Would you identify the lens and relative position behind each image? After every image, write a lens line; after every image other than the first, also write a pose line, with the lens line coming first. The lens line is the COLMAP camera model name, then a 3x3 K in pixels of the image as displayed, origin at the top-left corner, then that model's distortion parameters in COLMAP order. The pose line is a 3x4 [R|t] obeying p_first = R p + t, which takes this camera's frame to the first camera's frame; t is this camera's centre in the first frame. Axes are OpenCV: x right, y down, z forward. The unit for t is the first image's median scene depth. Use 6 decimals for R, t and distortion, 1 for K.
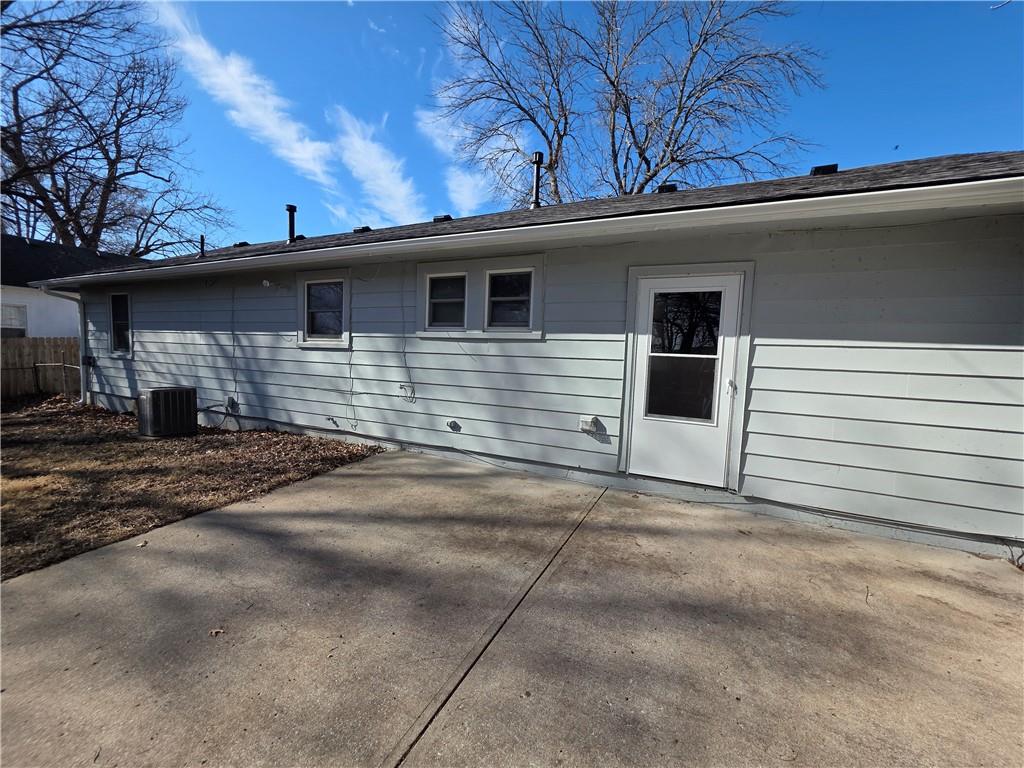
lens RADIAL K [[407.4, 0, 511.3], [0, 407.4, 384.3], [0, 0, 1]] dist [0.003291, -0.000097]
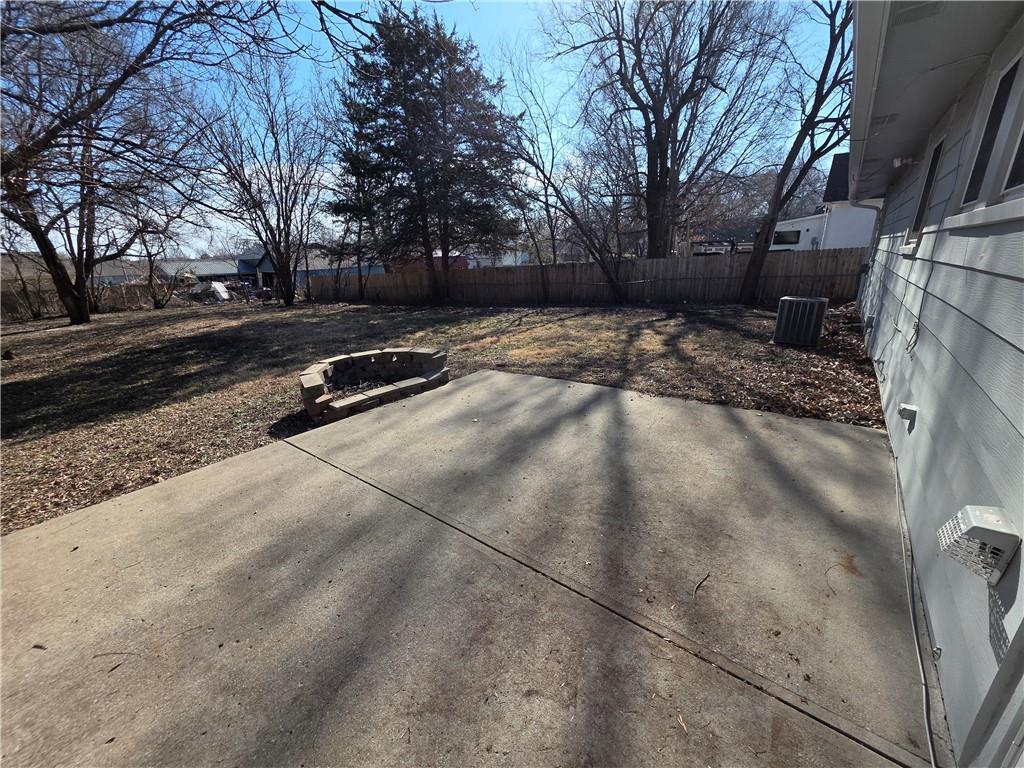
lens RADIAL K [[407.4, 0, 511.2], [0, 407.4, 384.8], [0, 0, 1]] dist [0.003291, -0.000097]
pose [[-0.213570, 0.278037, -0.936527, 0.589841], [-0.063517, 0.952665, 0.297313, -0.075464], [0.974861, 0.122982, -0.185801, 0.915728]]
